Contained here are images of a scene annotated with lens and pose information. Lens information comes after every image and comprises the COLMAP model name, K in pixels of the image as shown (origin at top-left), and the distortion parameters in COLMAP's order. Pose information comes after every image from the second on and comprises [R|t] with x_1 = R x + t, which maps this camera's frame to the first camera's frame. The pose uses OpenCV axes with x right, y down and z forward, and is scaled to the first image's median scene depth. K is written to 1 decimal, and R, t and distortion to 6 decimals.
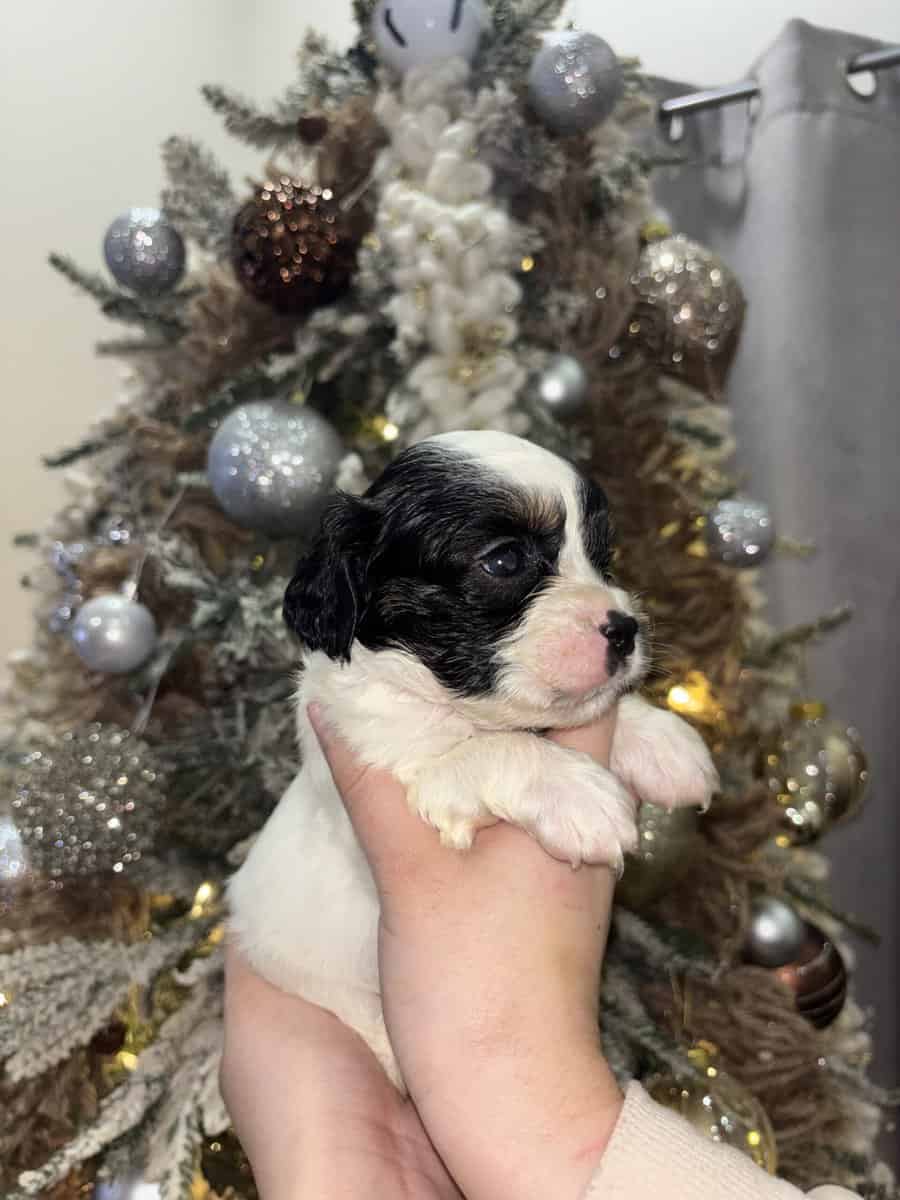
lens RADIAL K [[985.3, 0, 449.6], [0, 985.3, 602.5], [0, 0, 1]] dist [-0.012452, -0.017001]
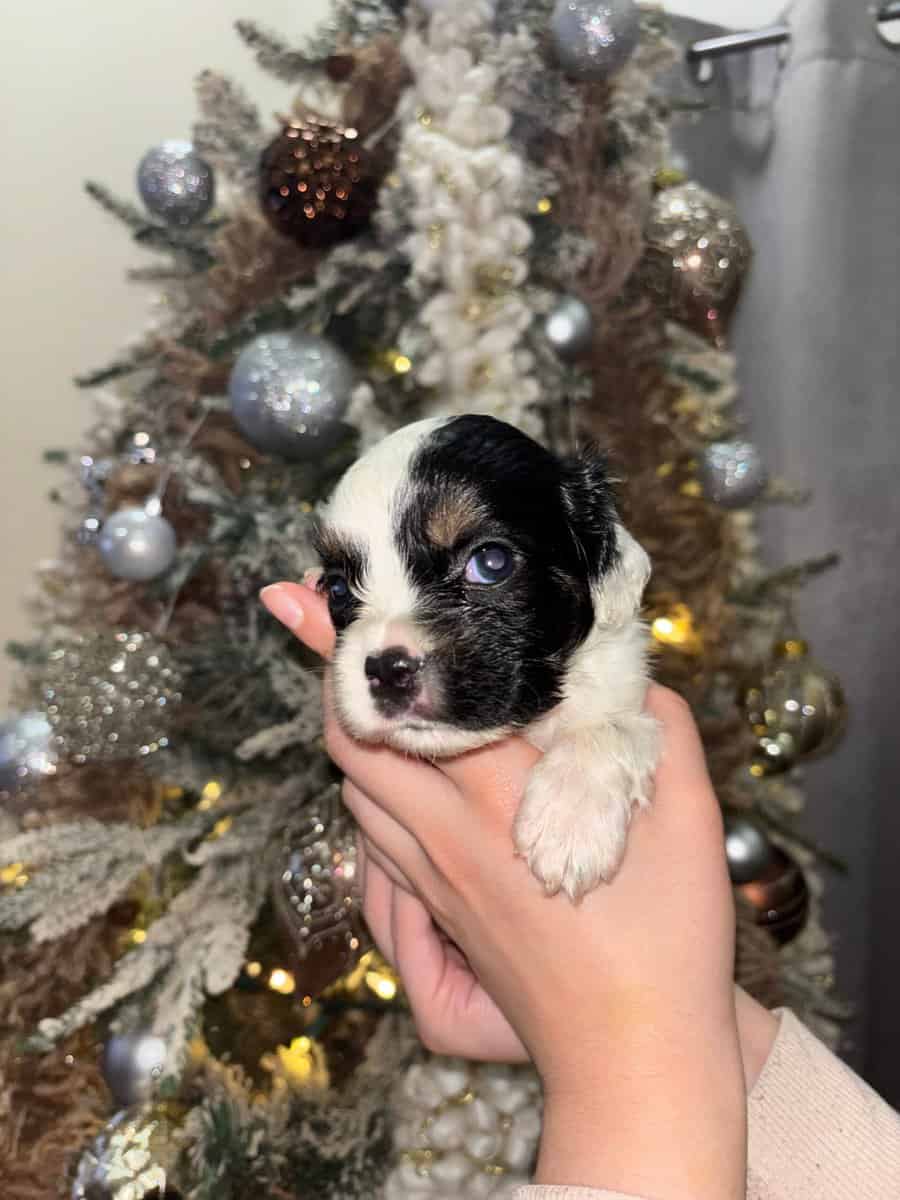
lens RADIAL K [[985.3, 0, 433.2], [0, 985.3, 592.5], [0, 0, 1]] dist [-0.012452, -0.017001]
pose [[0.998584, 0.044380, -0.029344, 0.014375], [-0.042770, 0.997658, 0.053376, 0.012047], [0.031644, -0.052046, 0.998143, -0.063327]]
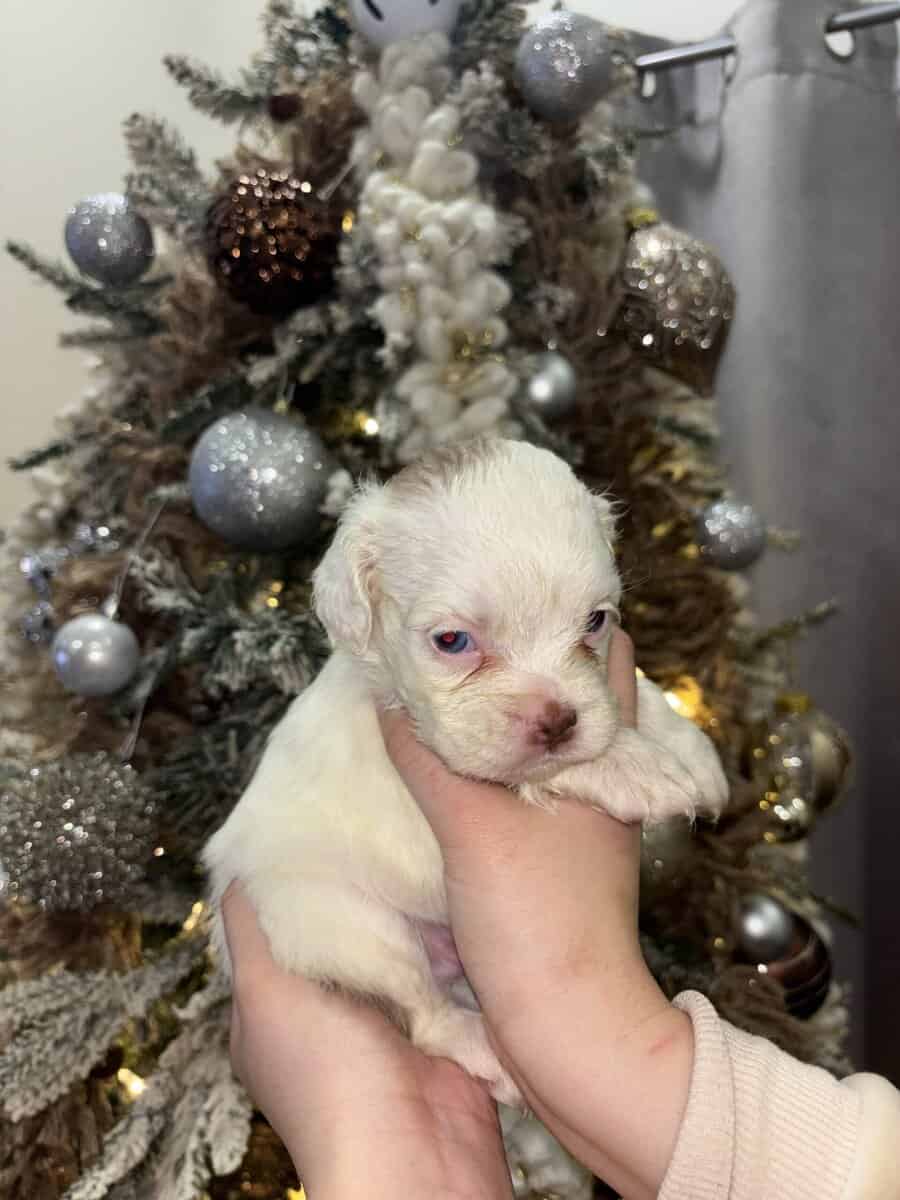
lens RADIAL K [[985.3, 0, 453.7], [0, 985.3, 596.4], [0, 0, 1]] dist [-0.012452, -0.017001]
pose [[0.998707, -0.015477, 0.048418, -0.033440], [0.012554, 0.998113, 0.060105, -0.073765], [-0.049257, -0.059420, 0.997017, 0.022659]]
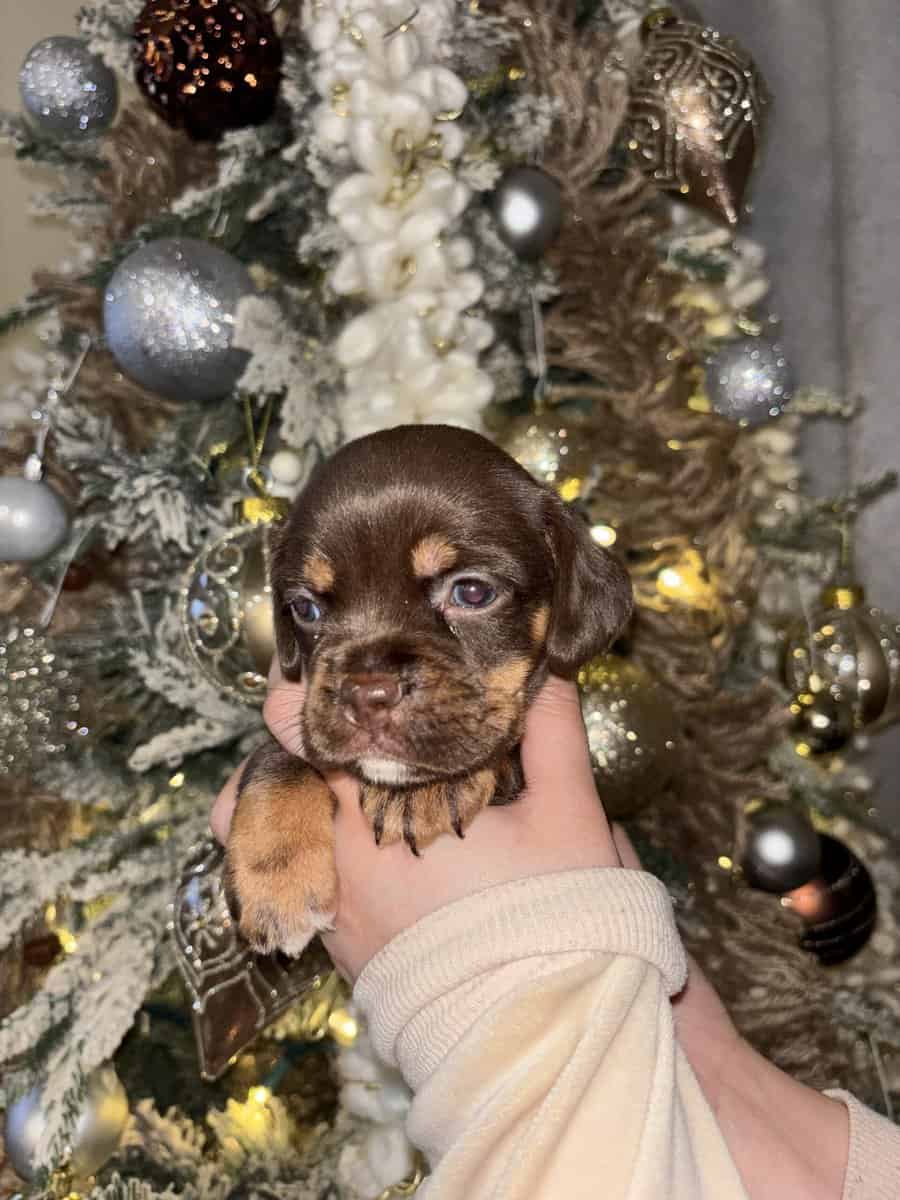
lens RADIAL K [[985.3, 0, 457.8], [0, 985.3, 609.1], [0, 0, 1]] dist [-0.012452, -0.017001]
pose [[0.993770, -0.009835, -0.111015, 0.145024], [0.021502, 0.994305, 0.104385, 0.027936], [0.109356, -0.106121, 0.988322, 0.138985]]
